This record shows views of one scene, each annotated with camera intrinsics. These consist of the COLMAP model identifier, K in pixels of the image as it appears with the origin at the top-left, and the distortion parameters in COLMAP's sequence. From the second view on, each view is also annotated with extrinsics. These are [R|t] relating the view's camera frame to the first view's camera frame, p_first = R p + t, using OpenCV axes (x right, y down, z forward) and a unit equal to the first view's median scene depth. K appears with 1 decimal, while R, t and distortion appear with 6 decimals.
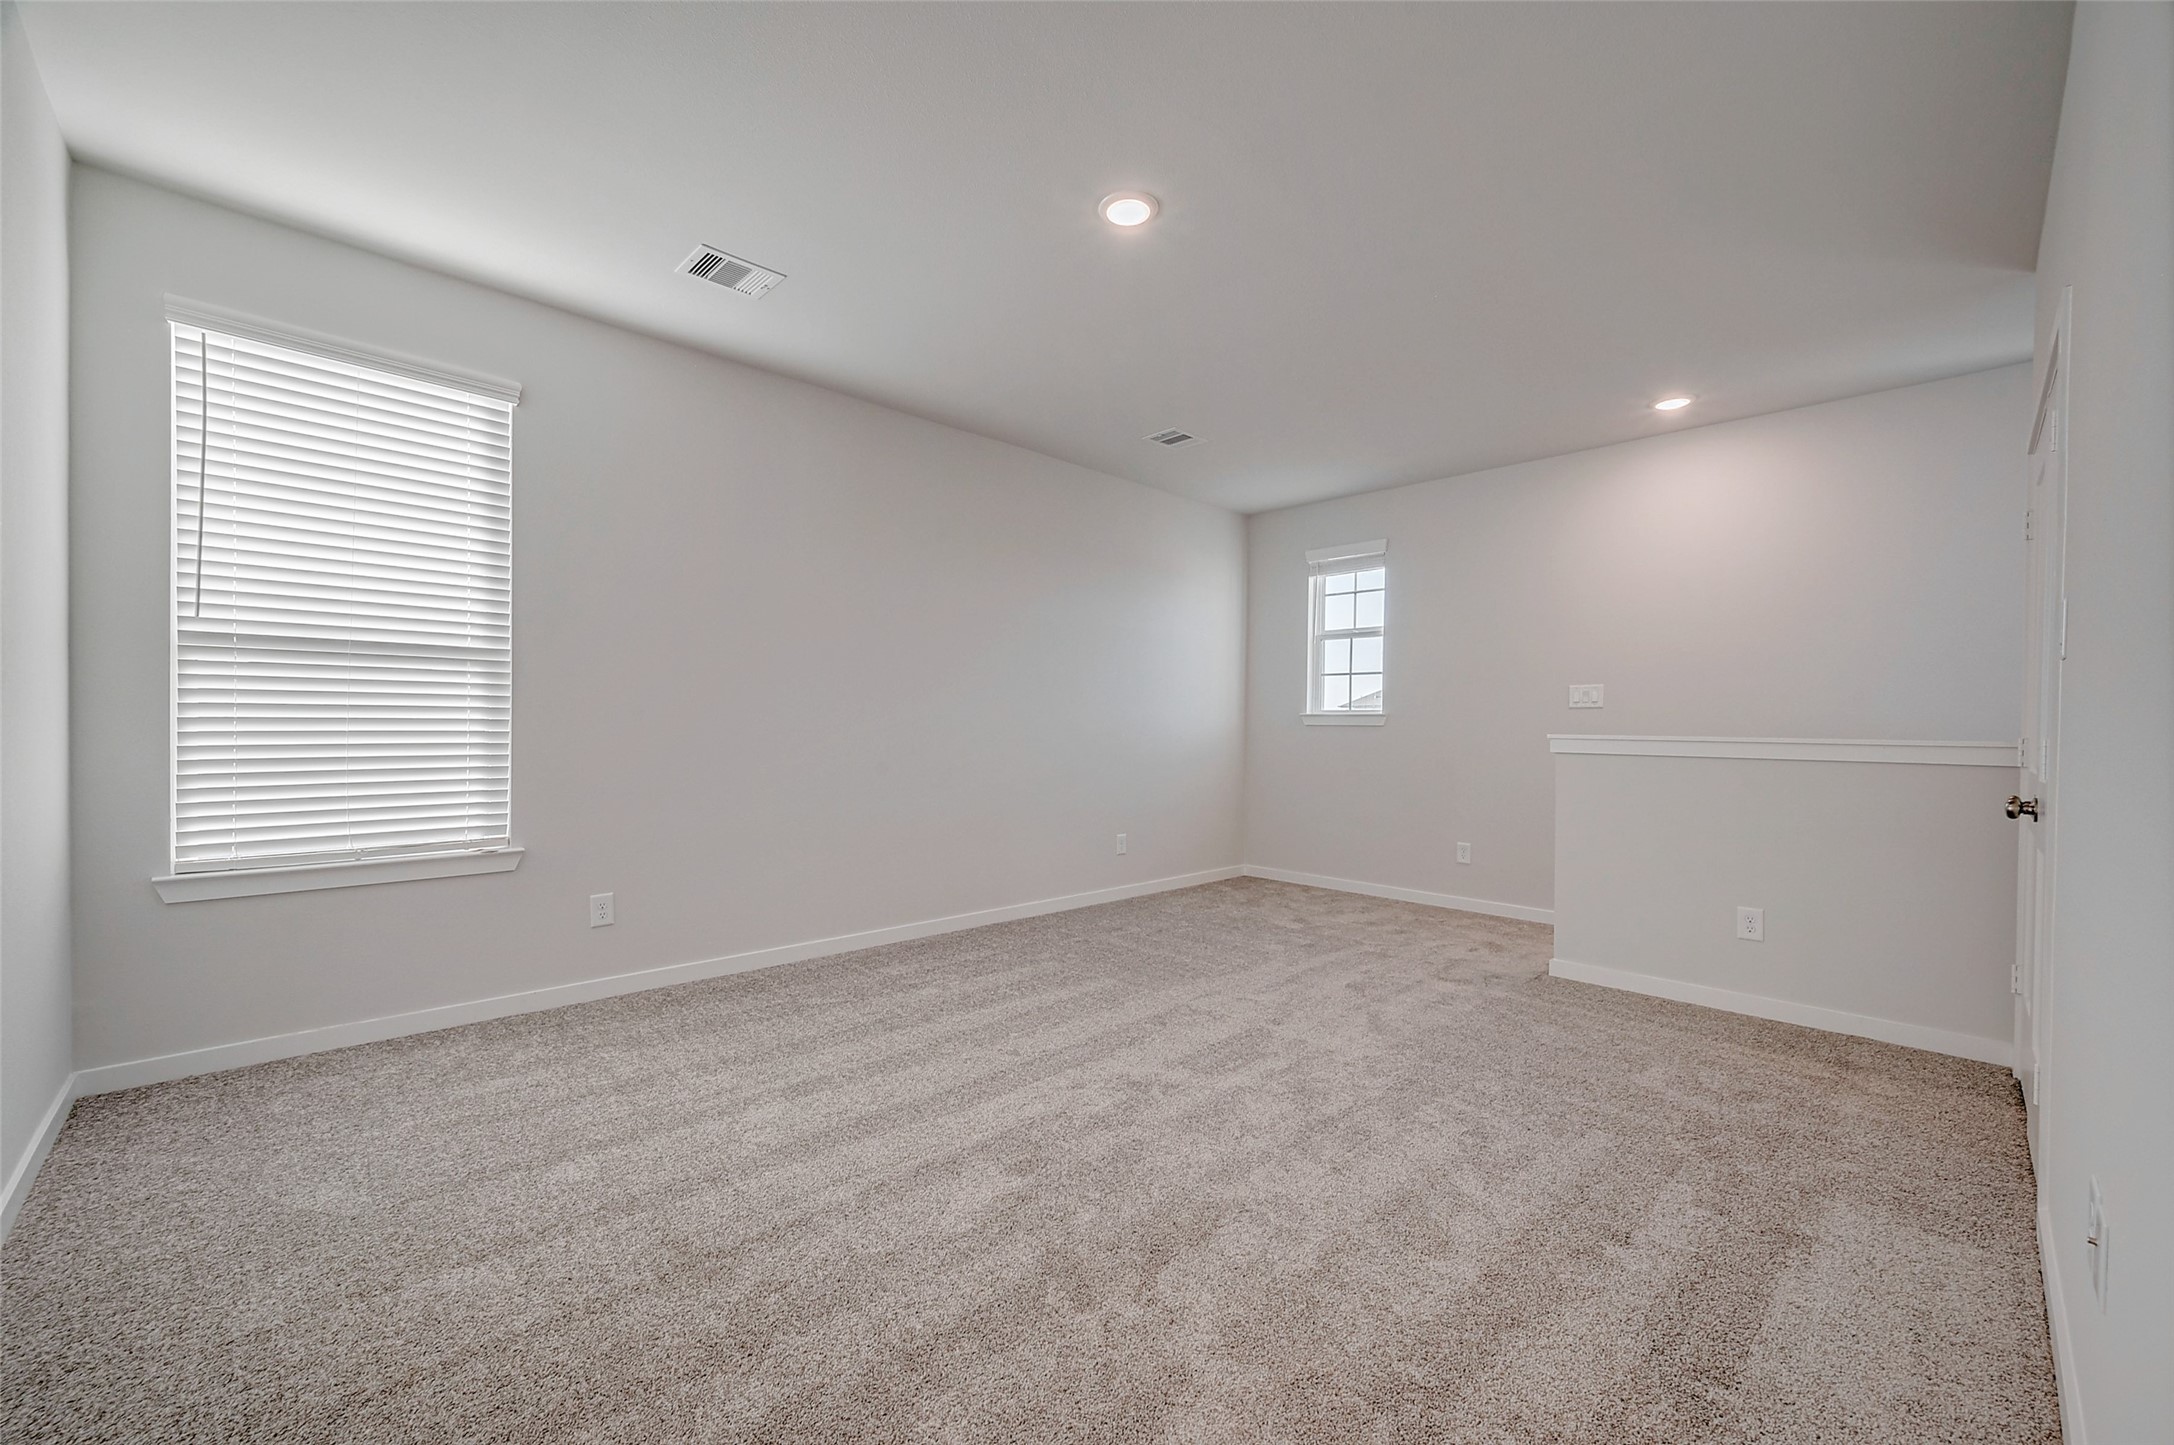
lens RADIAL K [[854.0, 0, 1092.9], [0, 854.0, 722.7], [0, 0, 1]] dist [-0.002150, 0.001001]
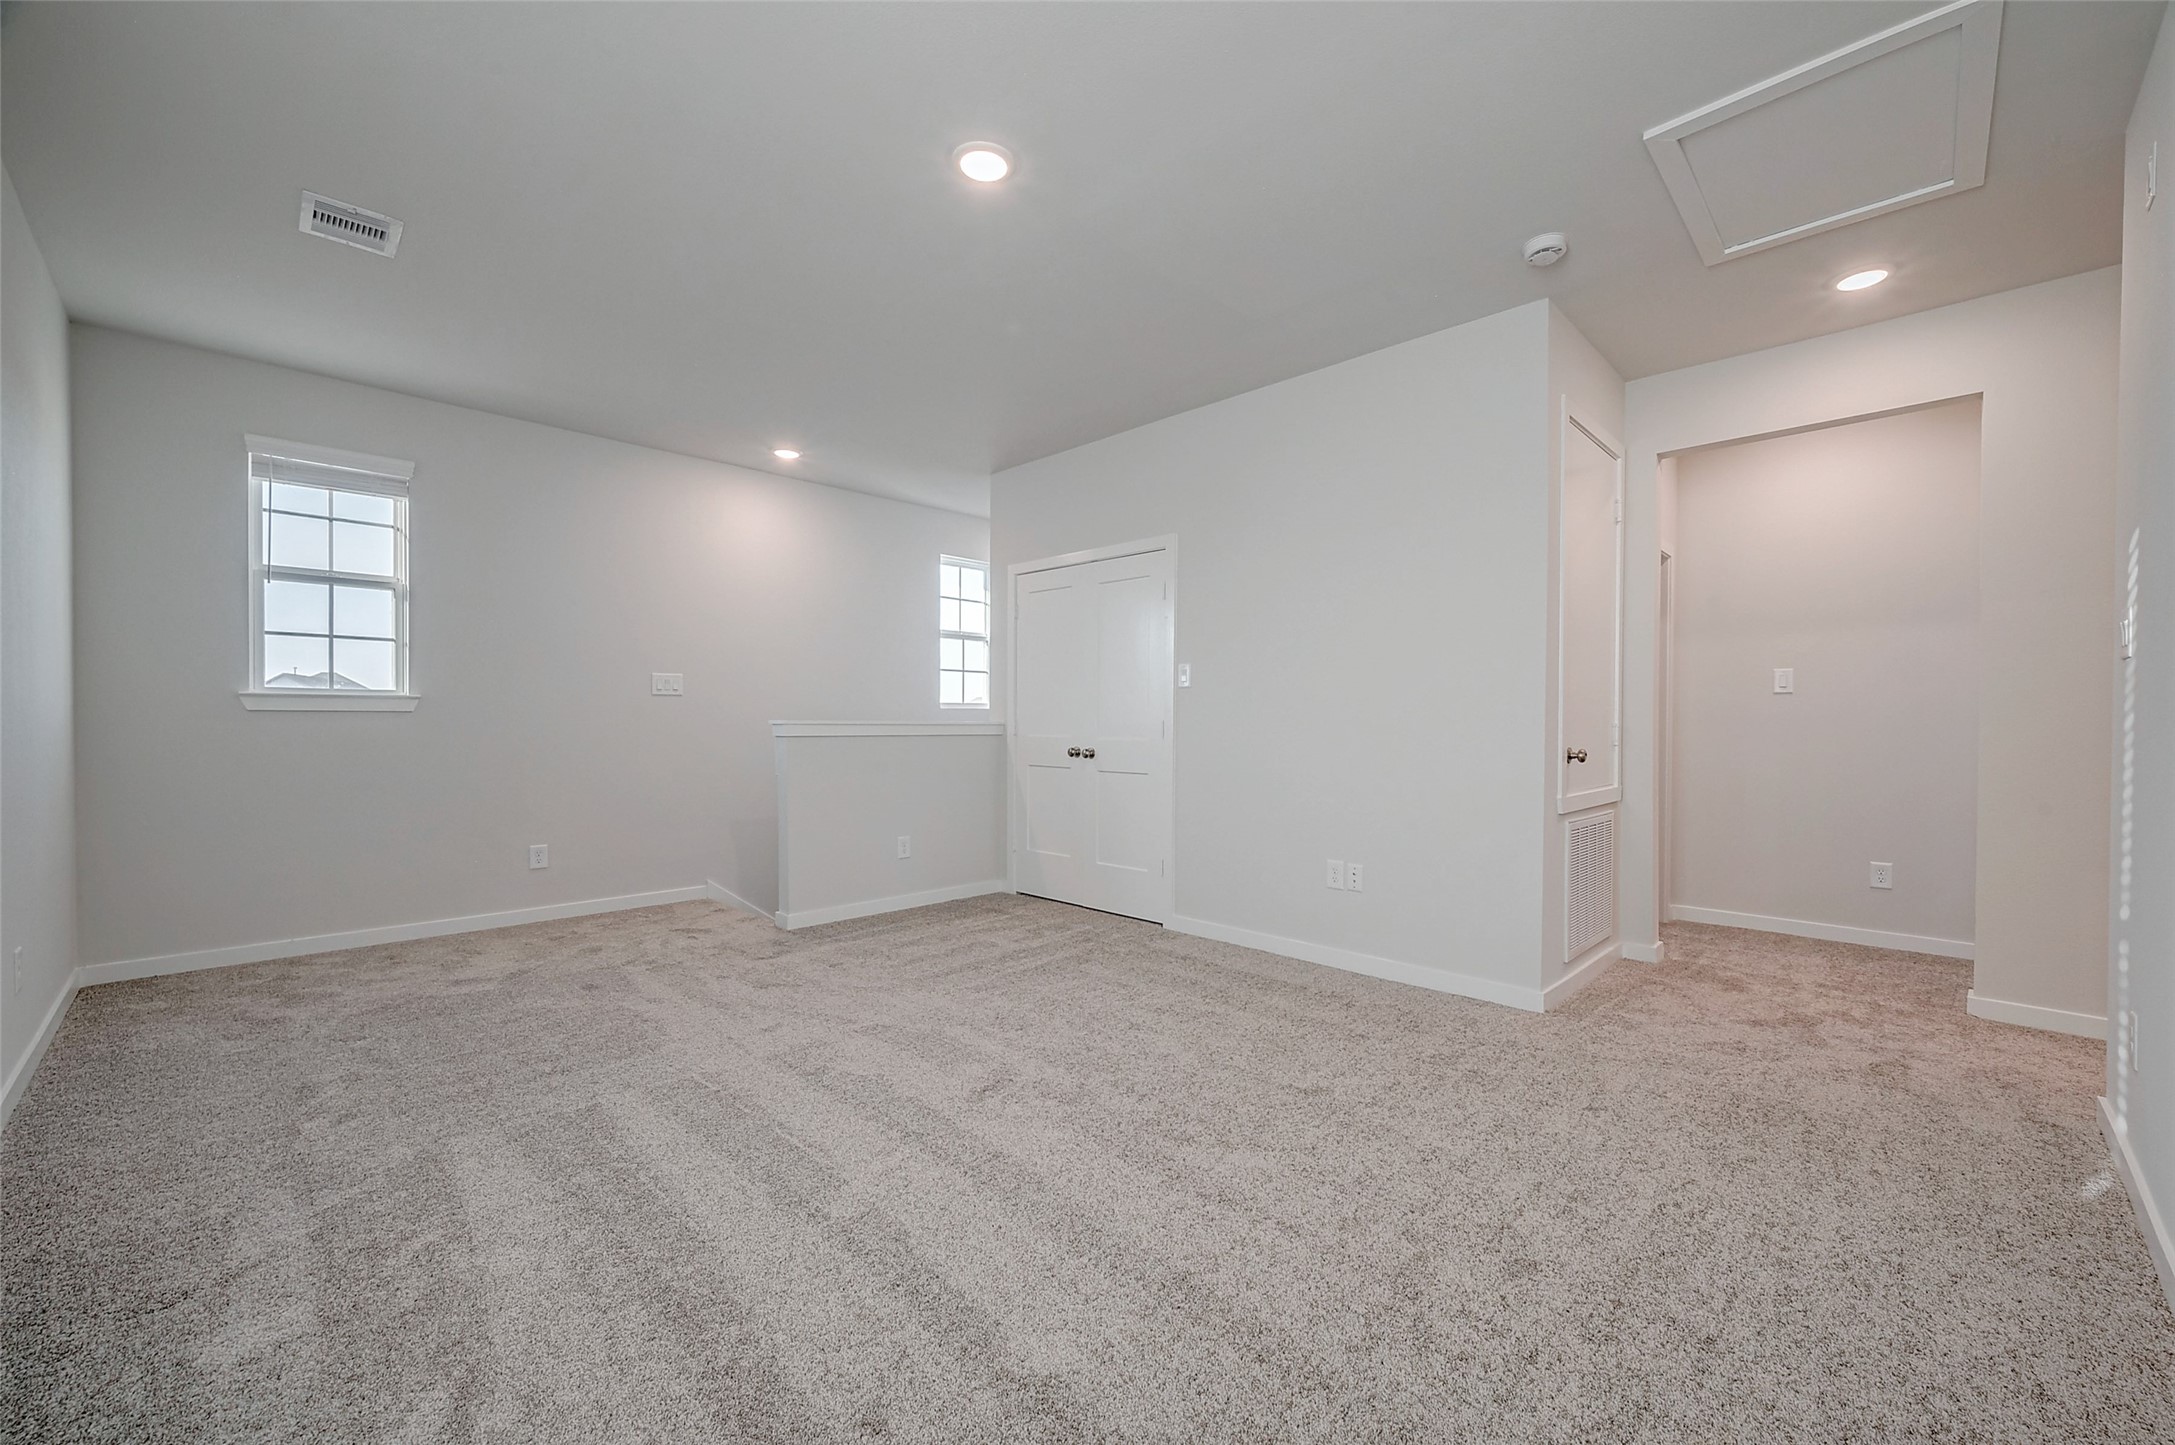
lens RADIAL K [[854.4, 0, 1095.2], [0, 854.4, 726.0], [0, 0, 1]] dist [-0.002150, 0.001001]
pose [[-0.013425, -0.018628, 0.999736, -0.583094], [-0.007474, 0.999800, 0.018528, -0.003755], [-0.999882, -0.007224, -0.013562, 0.571140]]
